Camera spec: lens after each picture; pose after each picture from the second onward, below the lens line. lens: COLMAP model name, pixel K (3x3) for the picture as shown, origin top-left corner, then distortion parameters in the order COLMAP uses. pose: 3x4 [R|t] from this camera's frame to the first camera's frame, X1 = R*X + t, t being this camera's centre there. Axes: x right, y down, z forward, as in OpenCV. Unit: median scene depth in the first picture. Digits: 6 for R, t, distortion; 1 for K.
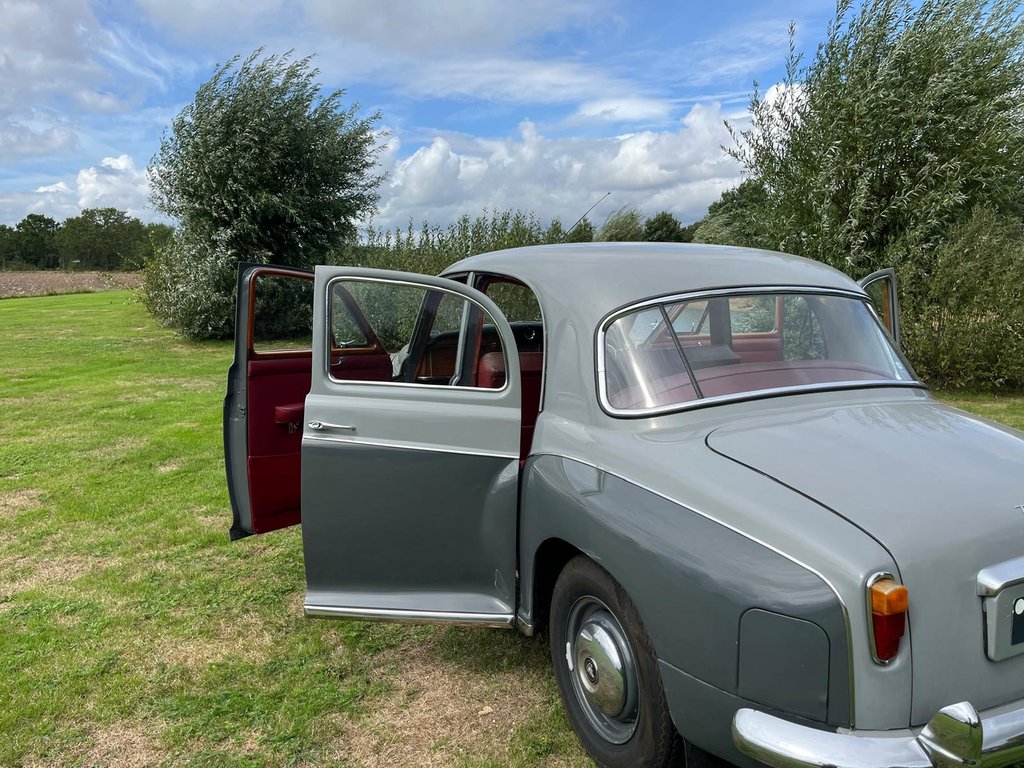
lens RADIAL K [[1262.1, 0, 512.0], [0, 1262.1, 384.0], [0, 0, 1]] dist [0.086957, -0.074792]
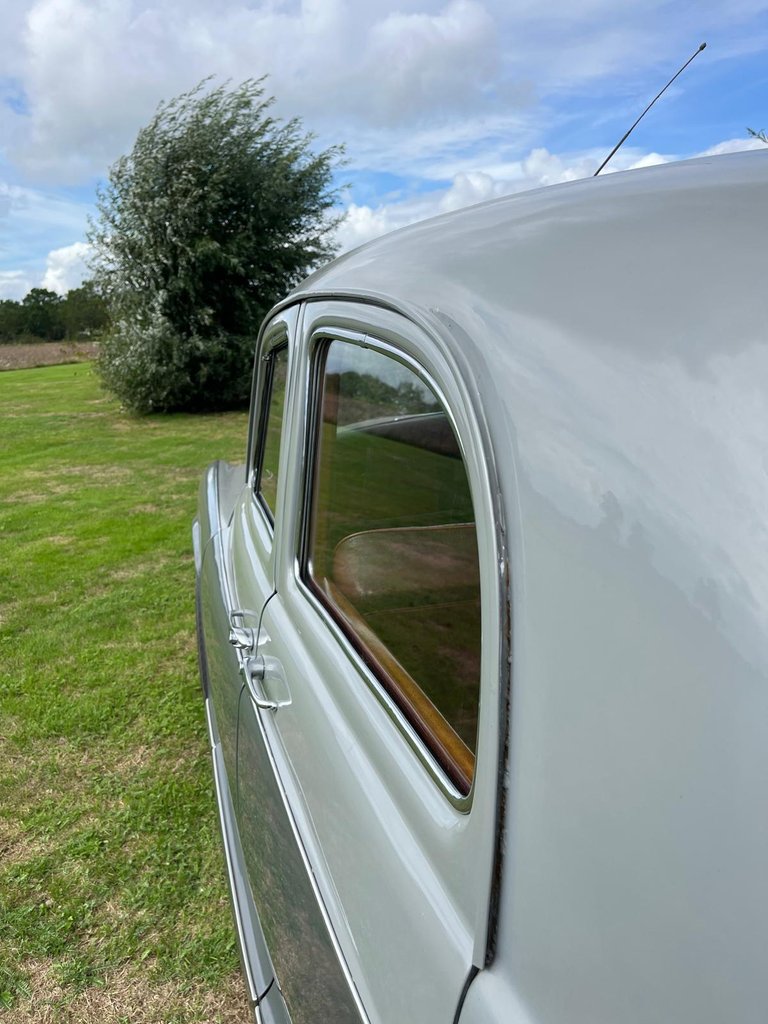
lens RADIAL K [[715.7, 0, 384.0], [0, 715.7, 512.0], [0, 0, 1]] dist [0.003334, 0.000748]
pose [[0.982840, 0.002333, -0.184447, 0.017985], [0.027401, 0.986980, 0.158494, -0.040102], [0.182415, -0.160829, 0.969979, 0.494870]]
